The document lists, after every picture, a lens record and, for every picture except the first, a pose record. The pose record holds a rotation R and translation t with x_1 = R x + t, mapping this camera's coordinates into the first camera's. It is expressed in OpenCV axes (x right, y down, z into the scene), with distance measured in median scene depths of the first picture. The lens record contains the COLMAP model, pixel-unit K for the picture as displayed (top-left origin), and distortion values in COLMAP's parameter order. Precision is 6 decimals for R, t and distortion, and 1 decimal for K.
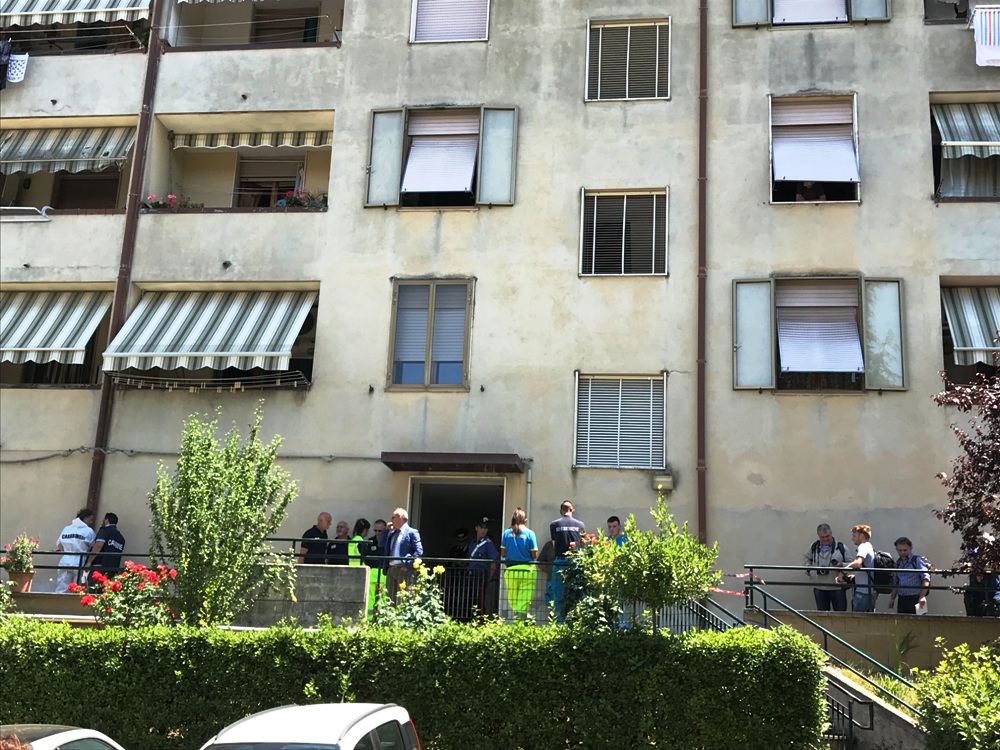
lens RADIAL K [[1216.9, 0, 473.6], [0, 1216.9, 363.3], [0, 0, 1]] dist [0.061391, 0.000000]
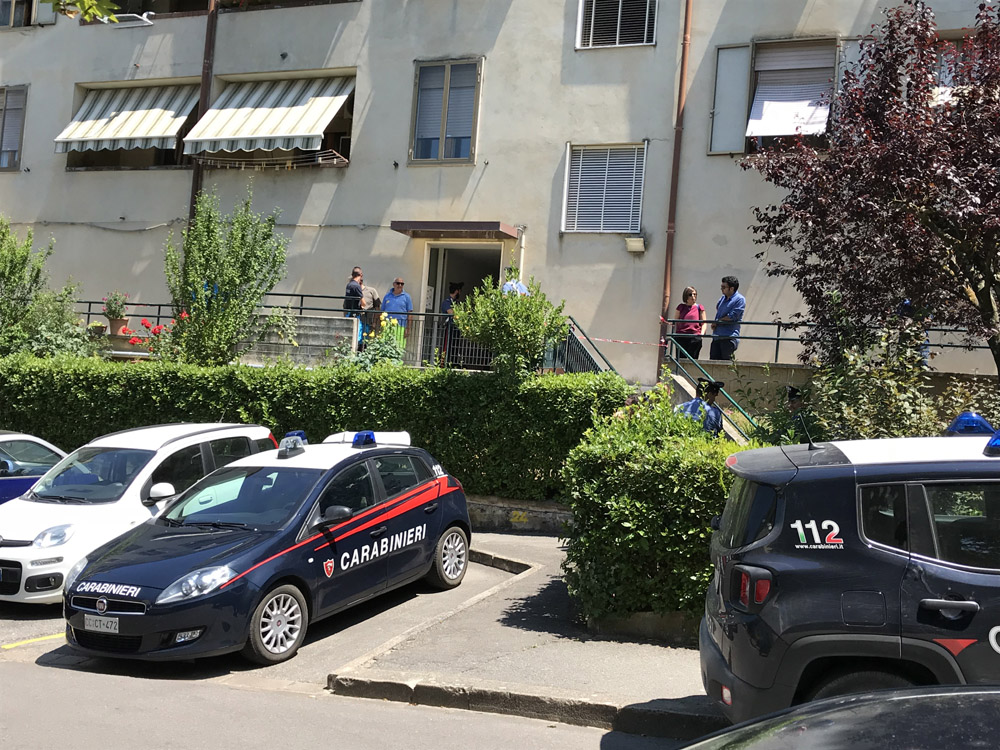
lens RADIAL K [[1144.6, 0, 500.7], [0, 1144.6, 378.9], [0, 0, 1]] dist [0.028181, 0.000000]
pose [[0.963753, 0.022301, -0.265864, 0.305732], [0.034933, 0.977374, 0.208615, -0.002702], [0.264501, -0.210341, 0.941167, -0.019768]]
